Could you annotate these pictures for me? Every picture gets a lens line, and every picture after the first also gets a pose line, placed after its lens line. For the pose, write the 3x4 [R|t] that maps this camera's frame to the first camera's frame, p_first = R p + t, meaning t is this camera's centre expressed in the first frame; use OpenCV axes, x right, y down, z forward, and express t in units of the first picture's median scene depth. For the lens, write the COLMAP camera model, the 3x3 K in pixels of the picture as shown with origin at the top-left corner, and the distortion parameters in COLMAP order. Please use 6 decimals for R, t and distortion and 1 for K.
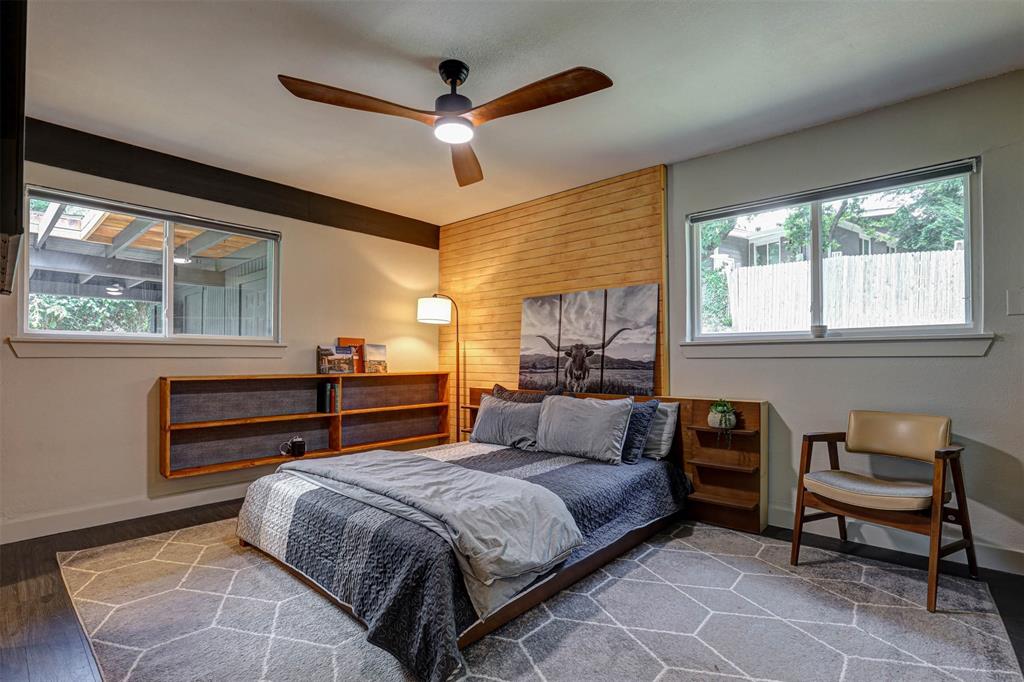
lens RADIAL K [[470.2, 0, 517.0], [0, 470.2, 362.9], [0, 0, 1]] dist [-0.033169, 0.004247]
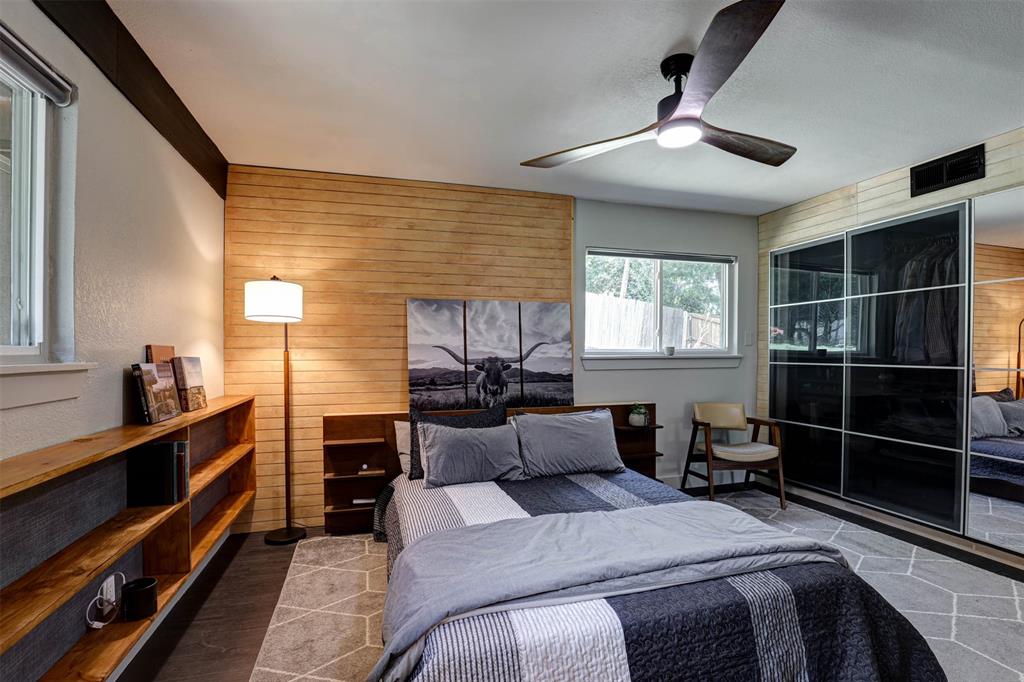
lens RADIAL K [[470.2, 0, 500.8], [0, 470.2, 361.2], [0, 0, 1]] dist [-0.033169, 0.004247]
pose [[0.545478, -0.019169, 0.837906, -0.644699], [0.005933, 0.999802, 0.019010, -0.049058], [-0.838104, -0.005398, 0.545483, 0.475428]]
